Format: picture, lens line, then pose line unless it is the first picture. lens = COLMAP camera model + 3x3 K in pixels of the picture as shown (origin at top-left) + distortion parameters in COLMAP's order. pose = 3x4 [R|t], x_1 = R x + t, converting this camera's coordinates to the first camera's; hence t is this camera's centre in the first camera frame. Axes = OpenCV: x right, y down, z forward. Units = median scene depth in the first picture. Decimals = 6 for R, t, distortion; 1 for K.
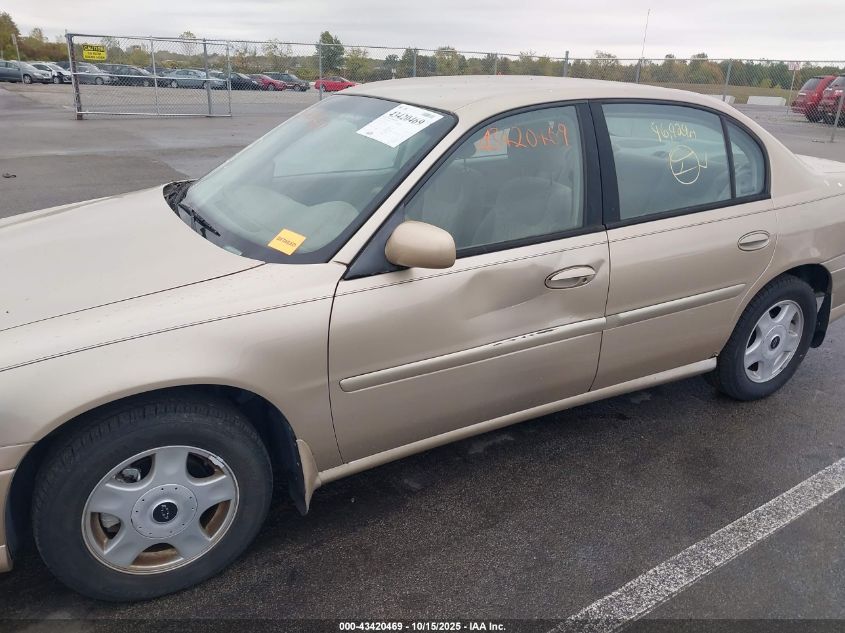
lens RADIAL K [[650.2, 0, 420.0], [0, 650.2, 345.0], [0, 0, 1]] dist [0.012052, 0.001526]
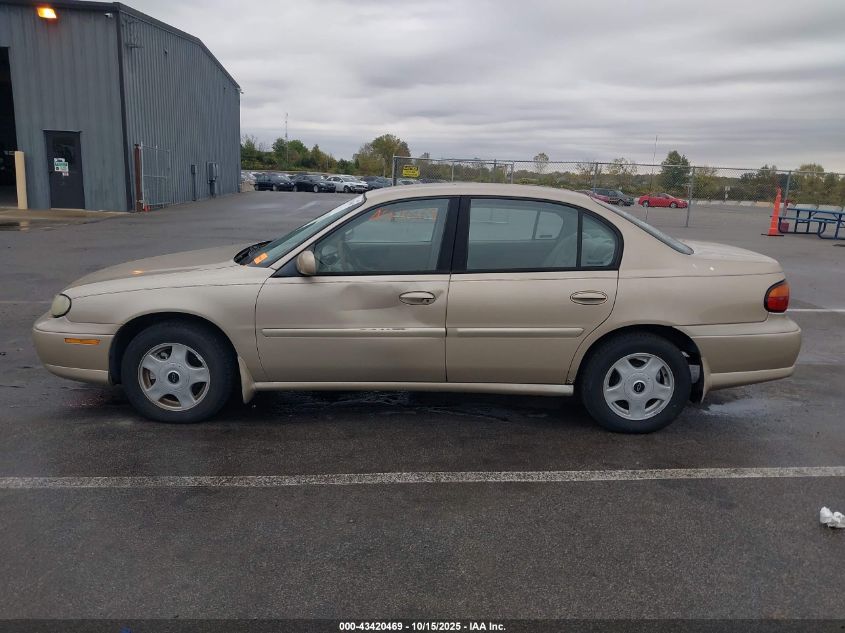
lens RADIAL K [[650.2, 0, 420.0], [0, 650.2, 345.0], [0, 0, 1]] dist [0.012052, 0.001526]
pose [[0.880718, 0.125590, -0.456686, 1.008687], [-0.196939, 0.974004, -0.111943, 0.193585], [0.430755, 0.188529, 0.882557, -0.411001]]
